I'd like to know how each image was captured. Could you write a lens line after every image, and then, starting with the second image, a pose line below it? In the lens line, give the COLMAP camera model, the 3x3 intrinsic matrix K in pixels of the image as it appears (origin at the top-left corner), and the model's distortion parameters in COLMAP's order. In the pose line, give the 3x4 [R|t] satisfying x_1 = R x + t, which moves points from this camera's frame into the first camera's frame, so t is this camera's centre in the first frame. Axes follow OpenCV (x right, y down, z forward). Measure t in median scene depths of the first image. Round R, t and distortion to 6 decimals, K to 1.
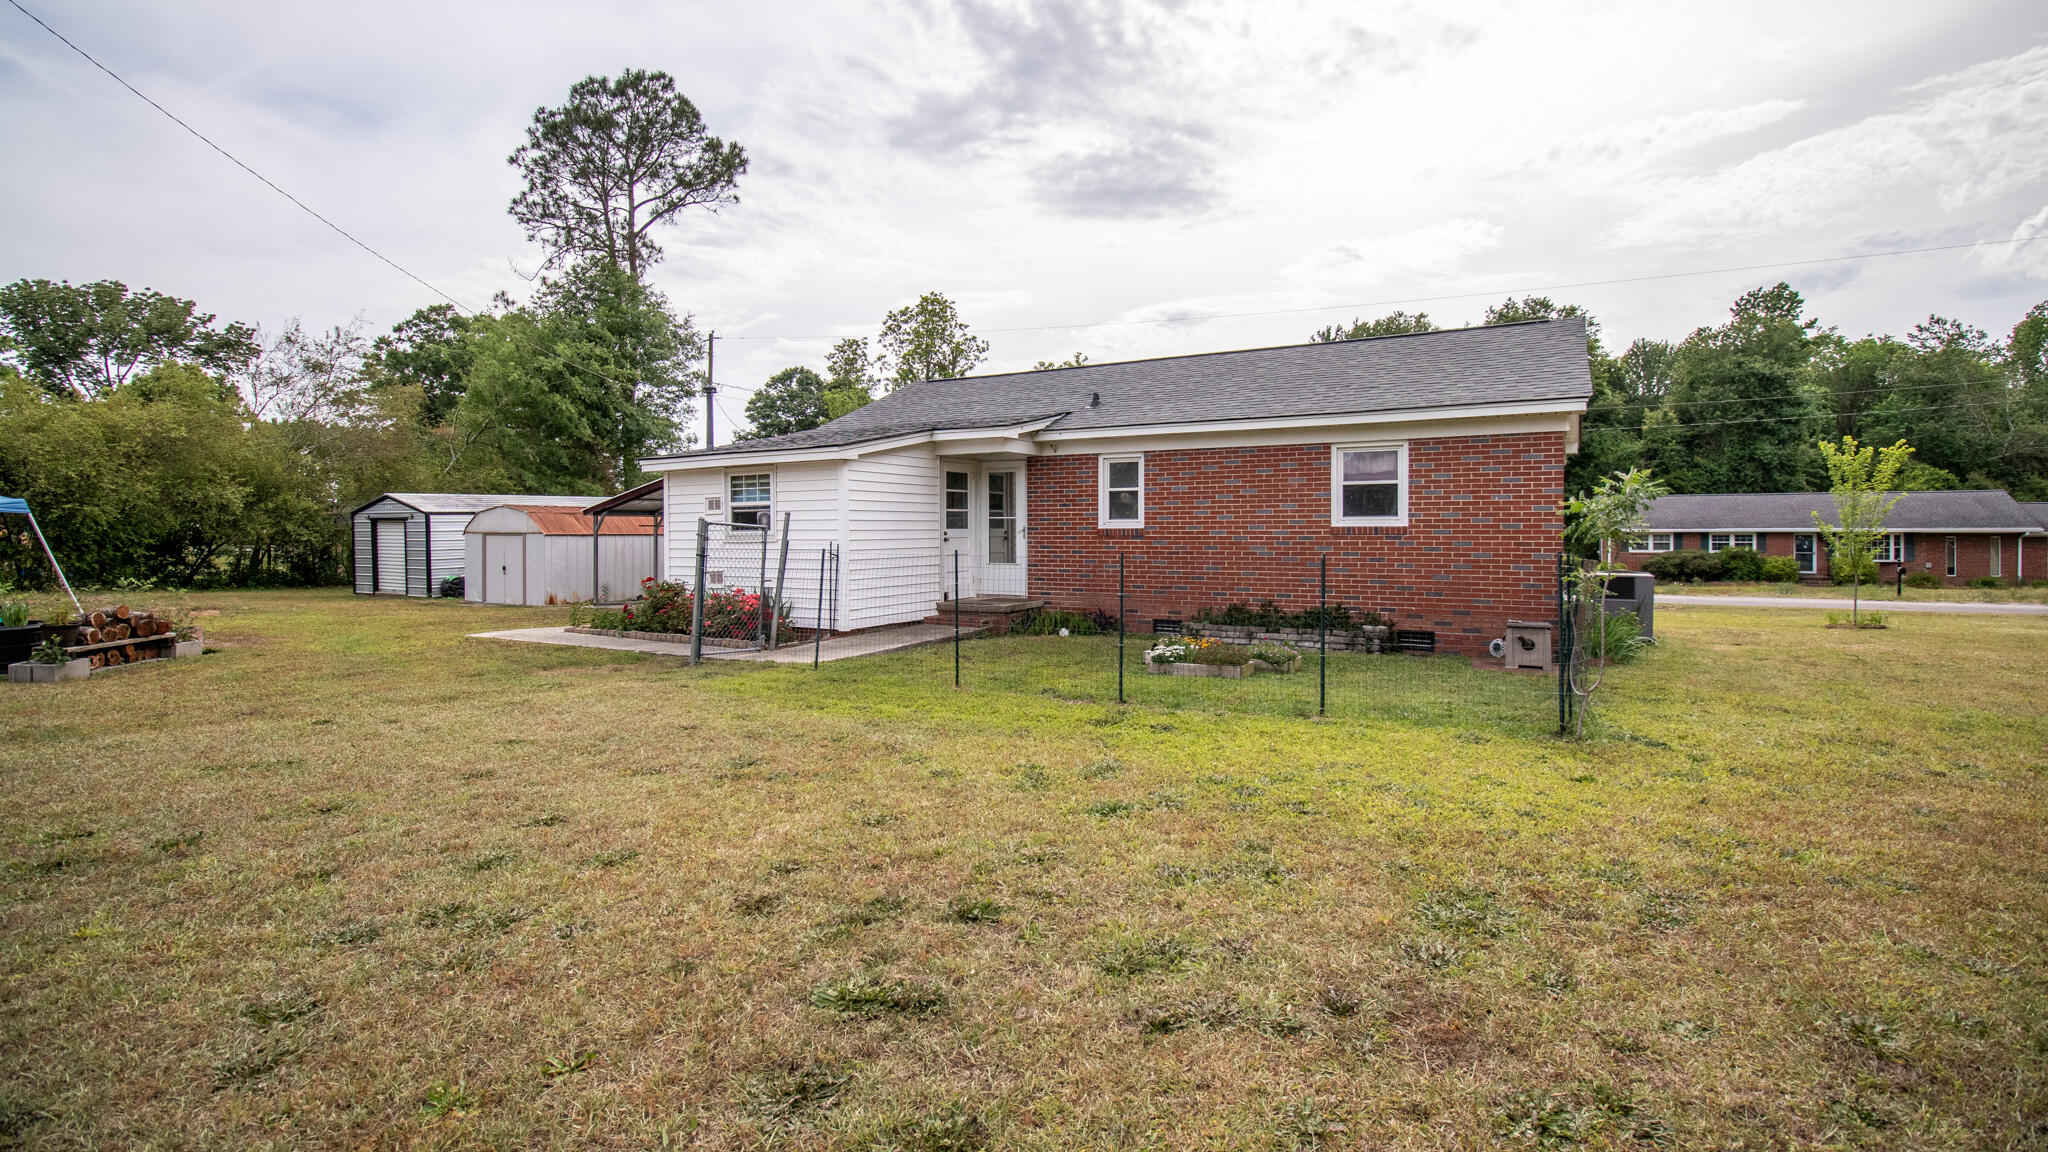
lens RADIAL K [[1049.6, 0, 944.5], [0, 1049.6, 537.9], [0, 0, 1]] dist [0.000153, -0.000256]
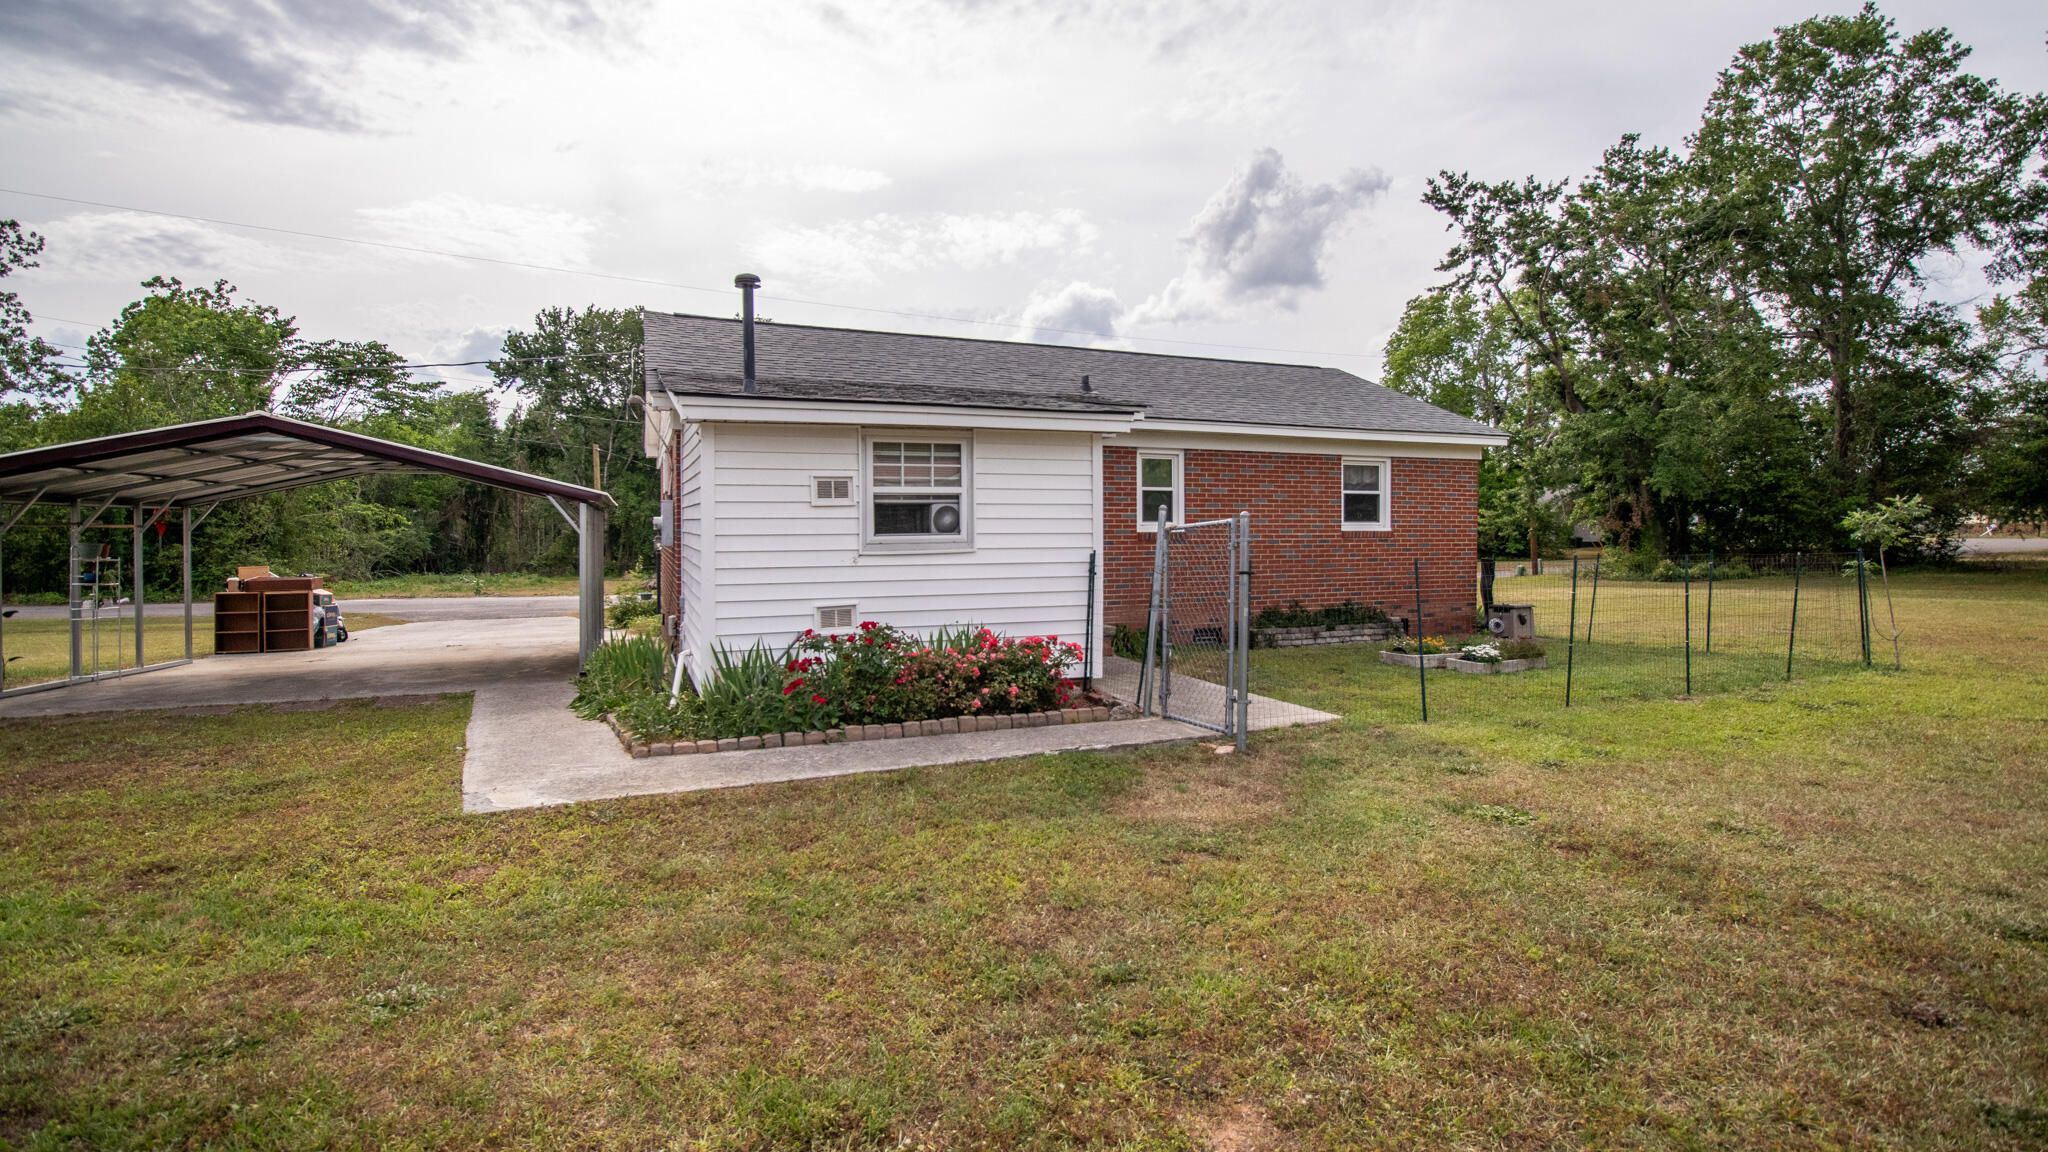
lens RADIAL K [[1052.6, 0, 1038.0], [0, 1052.6, 536.5], [0, 0, 1]] dist [0.001611, -0.016928]
pose [[0.521461, -0.001958, 0.853273, -0.653168], [0.004981, 0.999987, -0.000749, -0.004829], [-0.853260, 0.004640, 0.521465, 0.608231]]
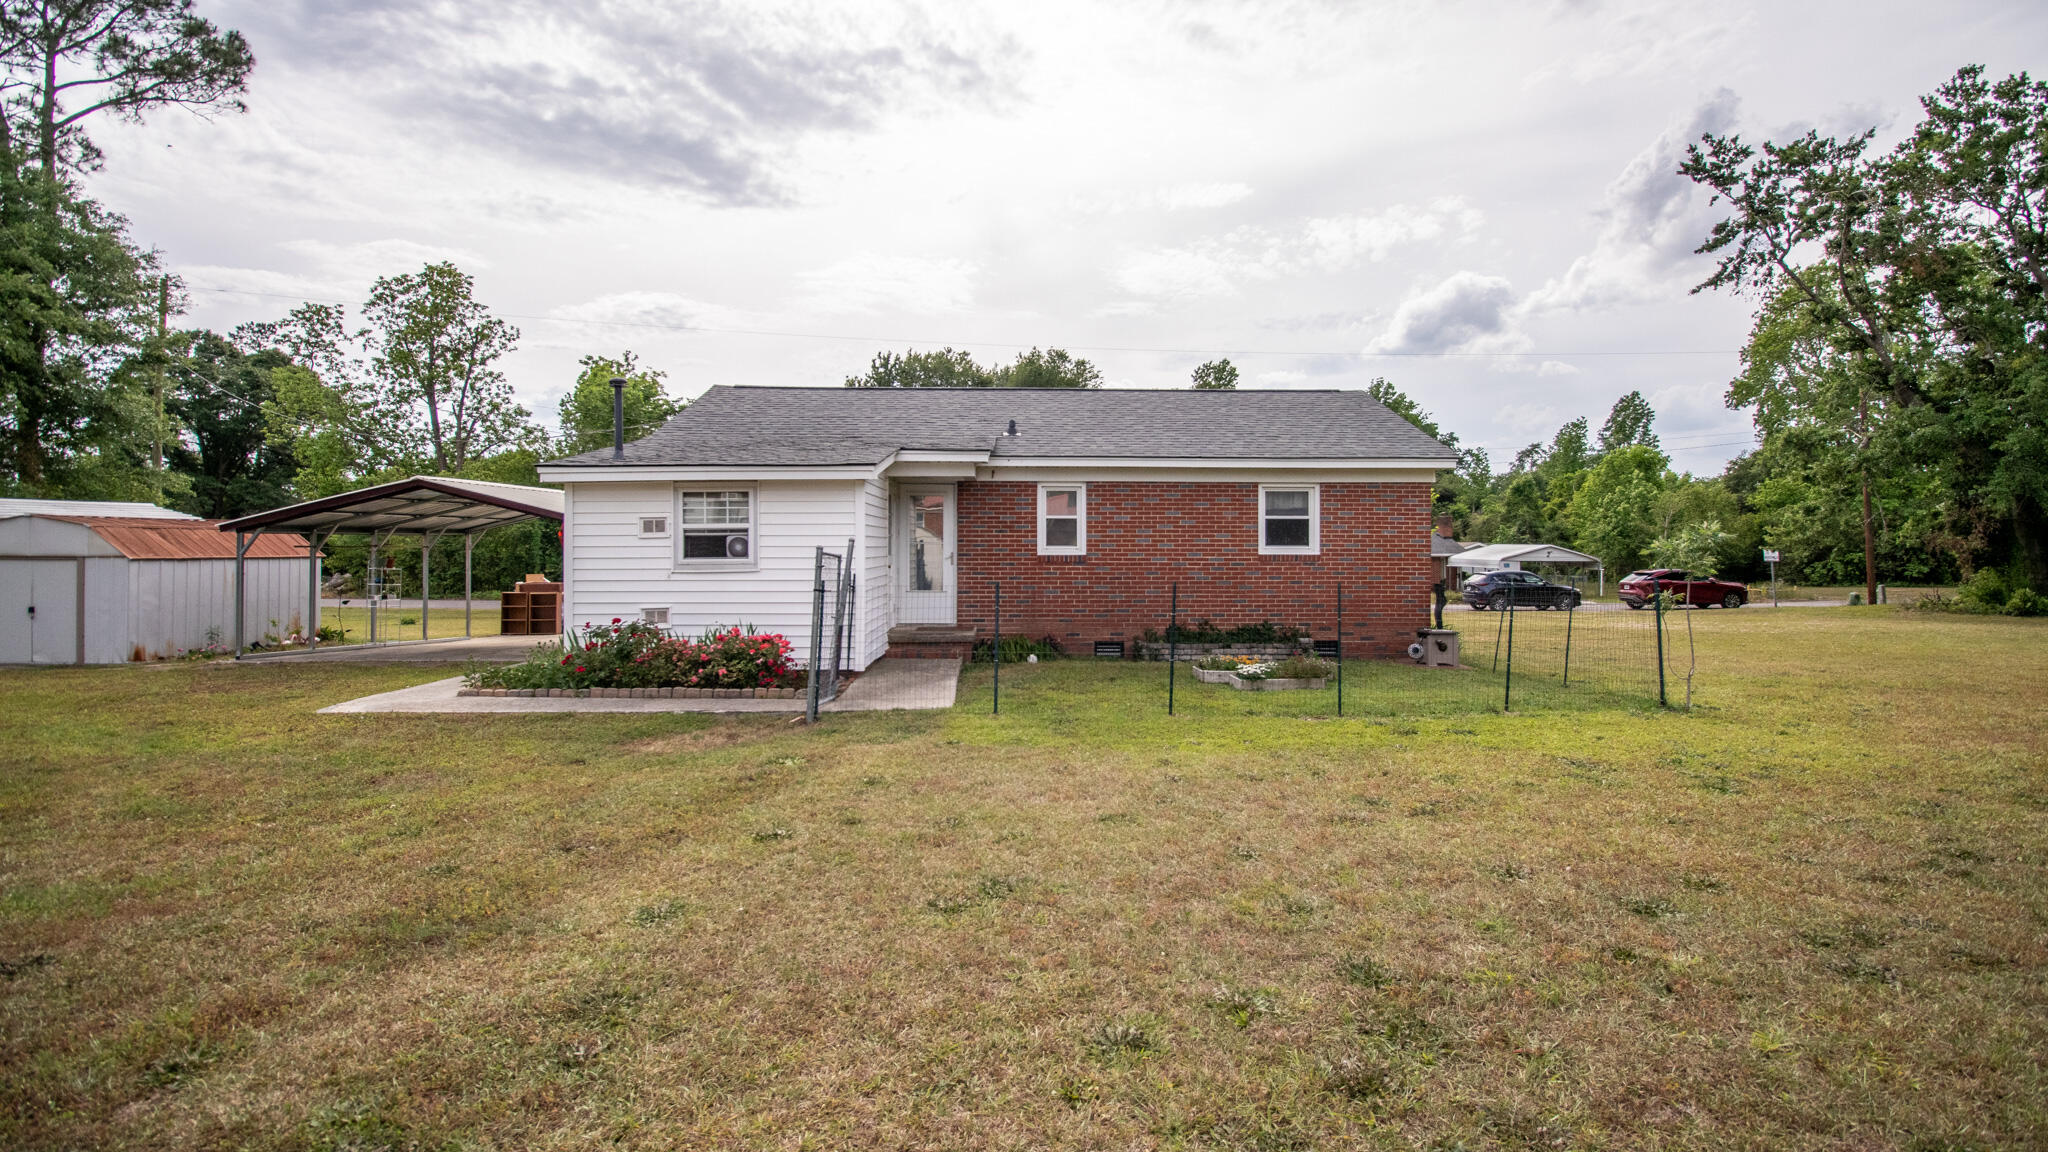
lens RADIAL K [[1077.5, 0, 1014.8], [0, 1077.5, 538.4], [0, 0, 1]] dist [0.003040, -0.022665]
pose [[0.818275, 0.007400, 0.574779, -0.472685], [-0.000022, 0.999918, -0.012842, -0.011439], [-0.574827, 0.010495, 0.818208, 0.155923]]
